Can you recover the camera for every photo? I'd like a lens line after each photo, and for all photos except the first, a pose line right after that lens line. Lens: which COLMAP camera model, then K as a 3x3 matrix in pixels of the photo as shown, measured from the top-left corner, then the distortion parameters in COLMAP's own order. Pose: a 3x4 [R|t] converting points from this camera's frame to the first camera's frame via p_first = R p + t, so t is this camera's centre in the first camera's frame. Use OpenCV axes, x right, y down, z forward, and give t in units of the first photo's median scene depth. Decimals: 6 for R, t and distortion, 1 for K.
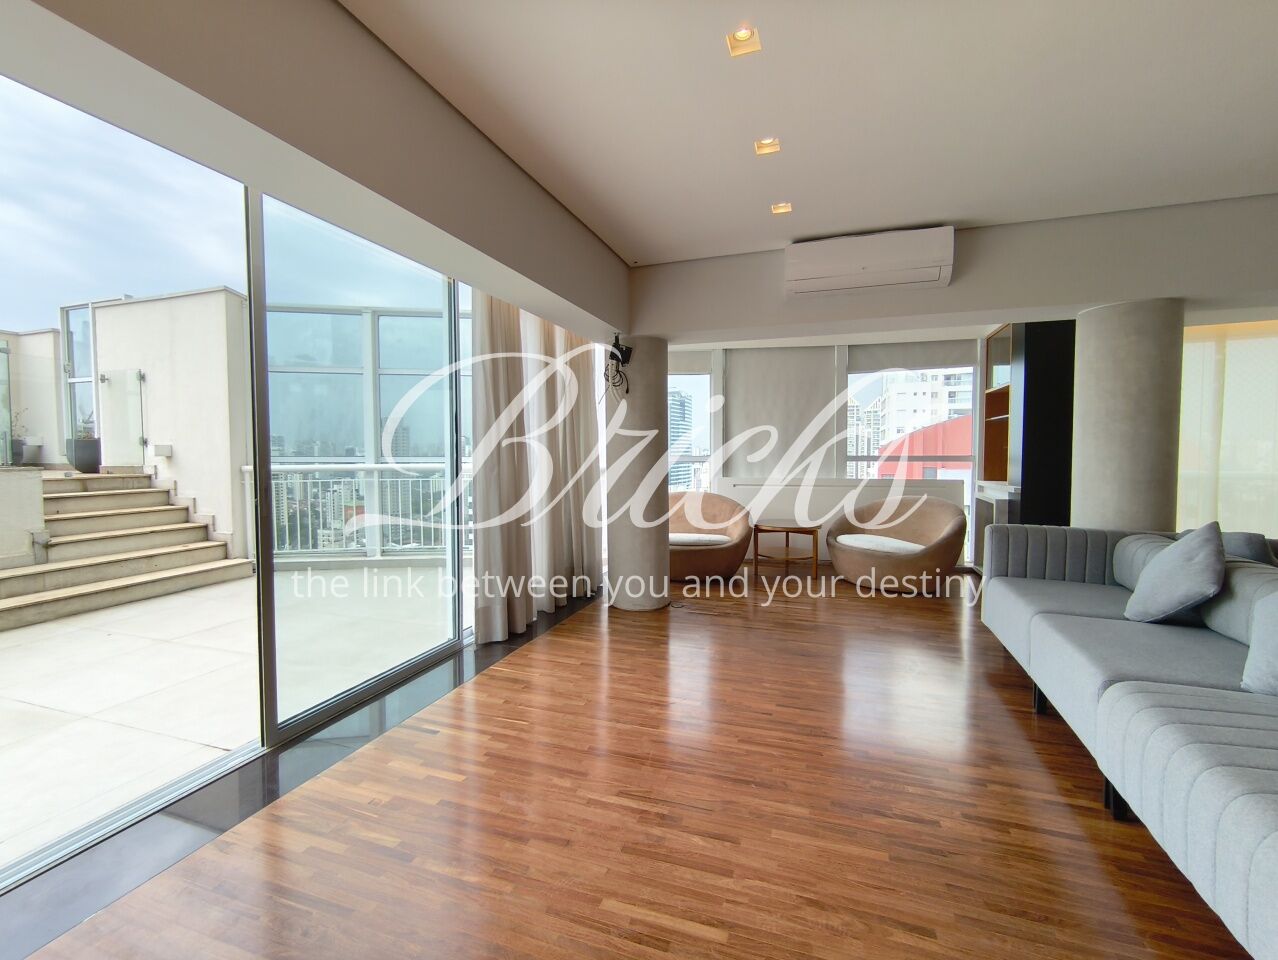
lens RADIAL K [[562.6, 0, 640.7], [0, 562.6, 473.6], [0, 0, 1]] dist [-0.002898, 0.004091]
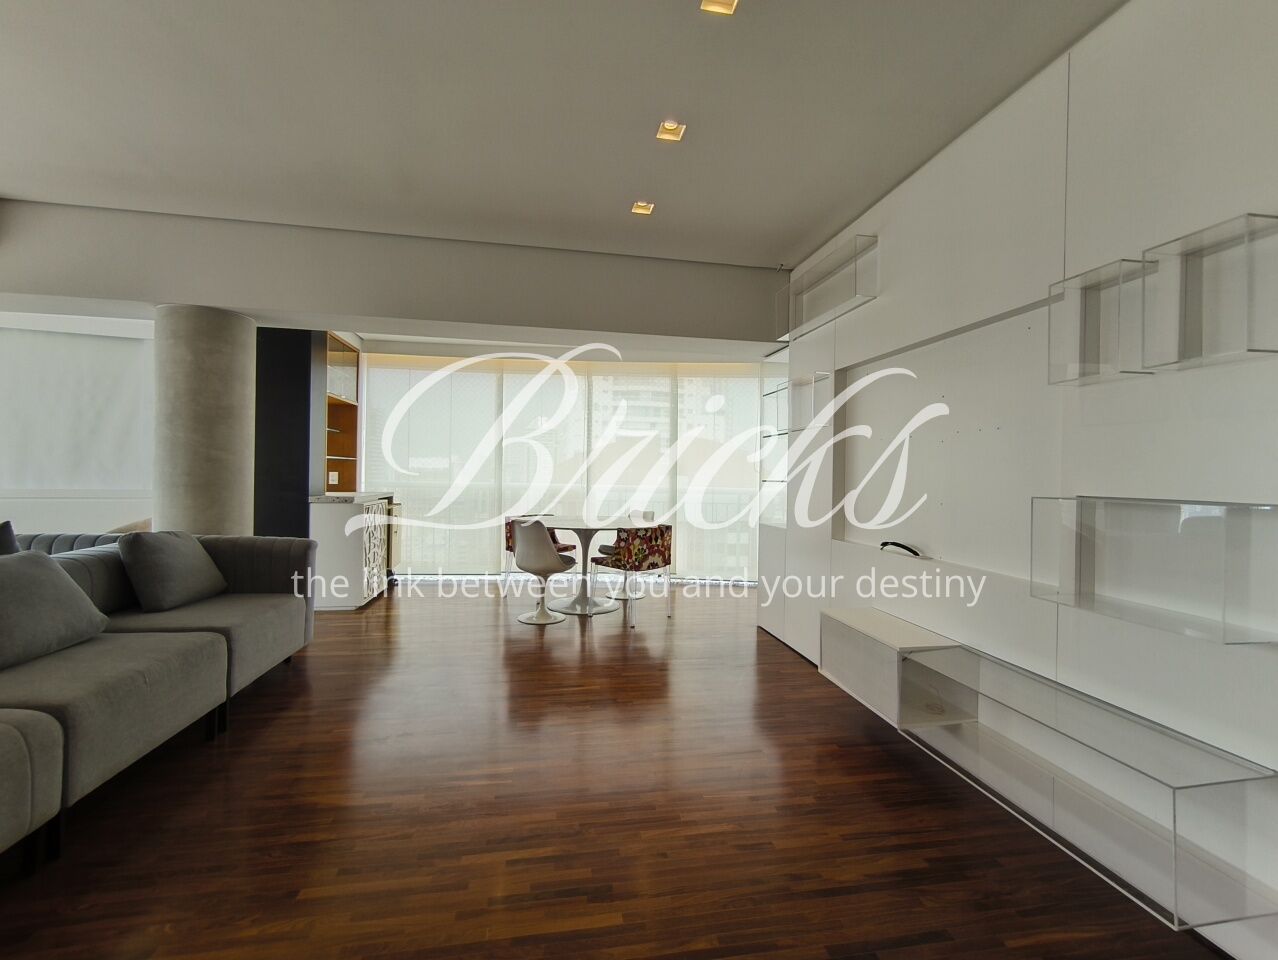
lens RADIAL K [[562.6, 0, 640.7], [0, 562.6, 473.6], [0, 0, 1]] dist [-0.002898, 0.004091]
pose [[0.872799, 0.015808, 0.487824, 1.233331], [0.002031, 0.999349, -0.036018, 0.033633], [-0.488076, 0.032428, 0.872199, -0.297318]]
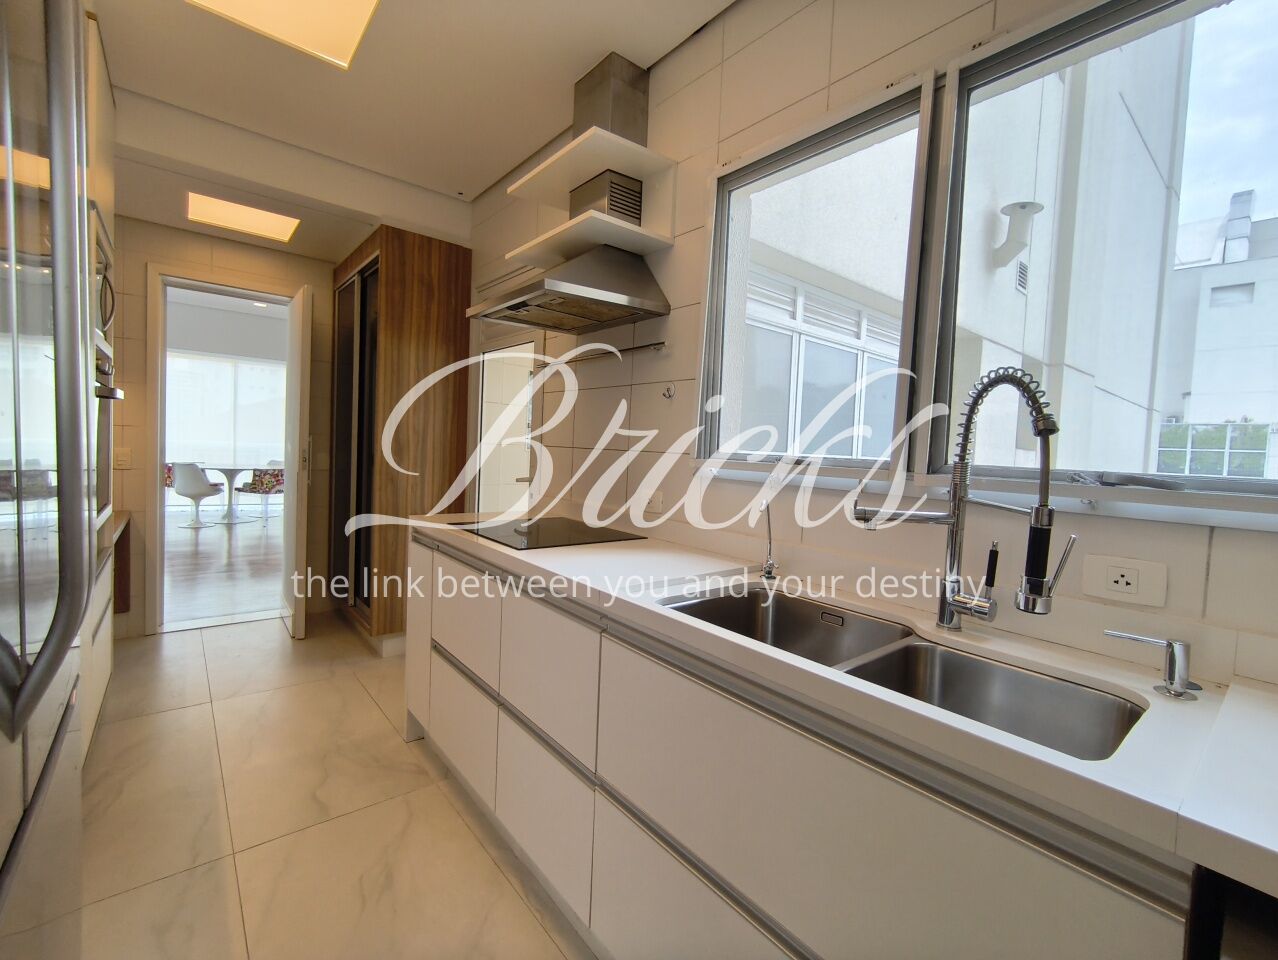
lens RADIAL K [[562.6, 0, 640.7], [0, 562.6, 473.6], [0, 0, 1]] dist [-0.002898, 0.004091]
pose [[0.528810, -0.015454, 0.848600, 0.723538], [-0.012820, 0.999575, 0.026192, 0.058713], [-0.848644, -0.024729, 0.528387, -1.683258]]
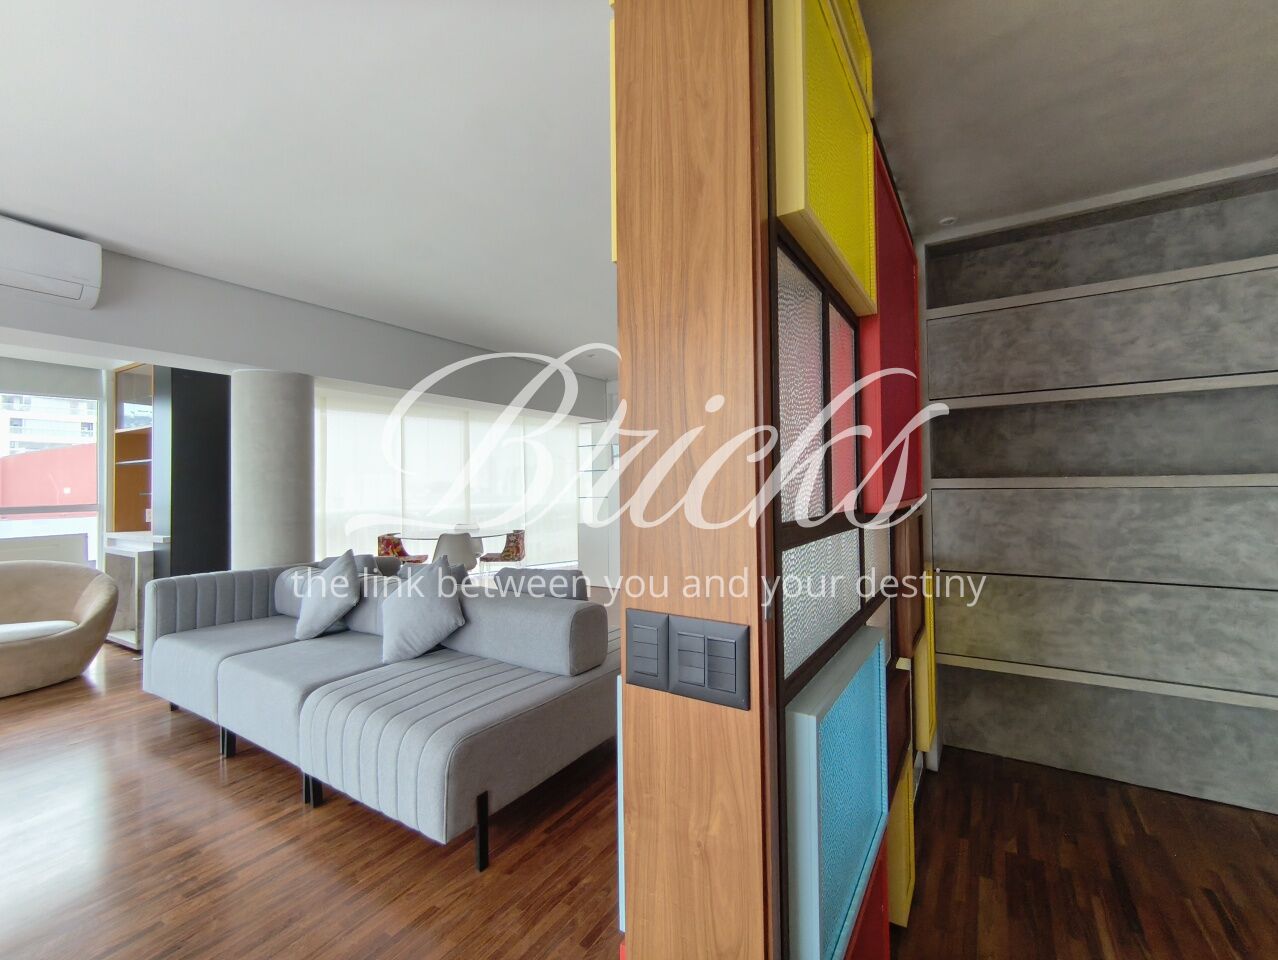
lens RADIAL K [[562.6, 0, 640.7], [0, 562.6, 473.6], [0, 0, 1]] dist [-0.002898, 0.004091]
pose [[0.225932, 0.019441, 0.973949, -0.115314], [0.053042, 0.998072, -0.032227, -0.014066], [-0.972698, 0.058941, 0.224465, 0.007021]]
